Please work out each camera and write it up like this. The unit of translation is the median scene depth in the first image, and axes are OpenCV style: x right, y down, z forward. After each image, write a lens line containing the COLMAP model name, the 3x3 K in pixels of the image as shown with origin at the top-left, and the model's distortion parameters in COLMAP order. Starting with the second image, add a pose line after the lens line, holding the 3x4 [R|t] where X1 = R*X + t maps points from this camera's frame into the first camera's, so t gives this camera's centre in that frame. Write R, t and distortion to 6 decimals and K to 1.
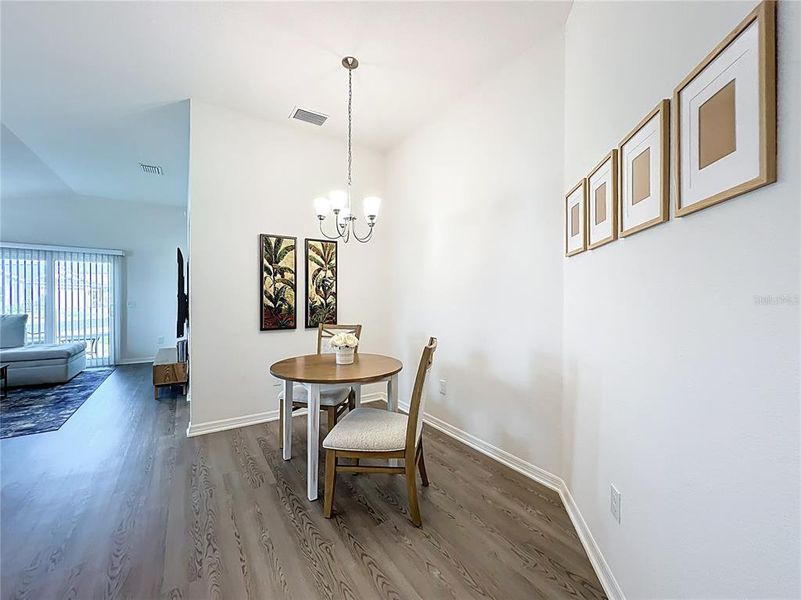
lens RADIAL K [[323.3, 0, 398.9], [0, 323.3, 298.3], [0, 0, 1]] dist [-0.000895, 0.000038]
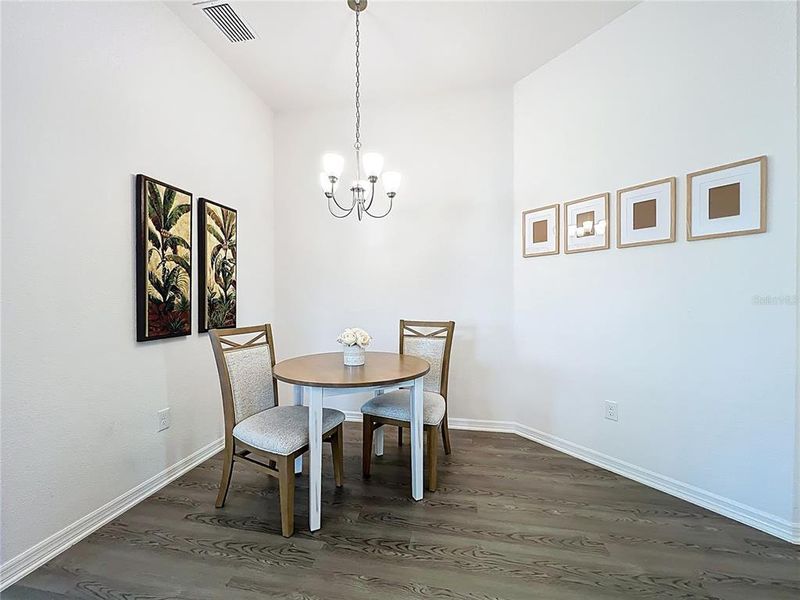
lens RADIAL K [[322.9, 0, 398.4], [0, 322.9, 298.3], [0, 0, 1]] dist [-0.000895, 0.000038]
pose [[0.698364, -0.006505, 0.715713, -0.504453], [0.006546, 0.999975, 0.002702, 0.023352], [-0.715713, 0.002798, 0.698389, 0.258130]]
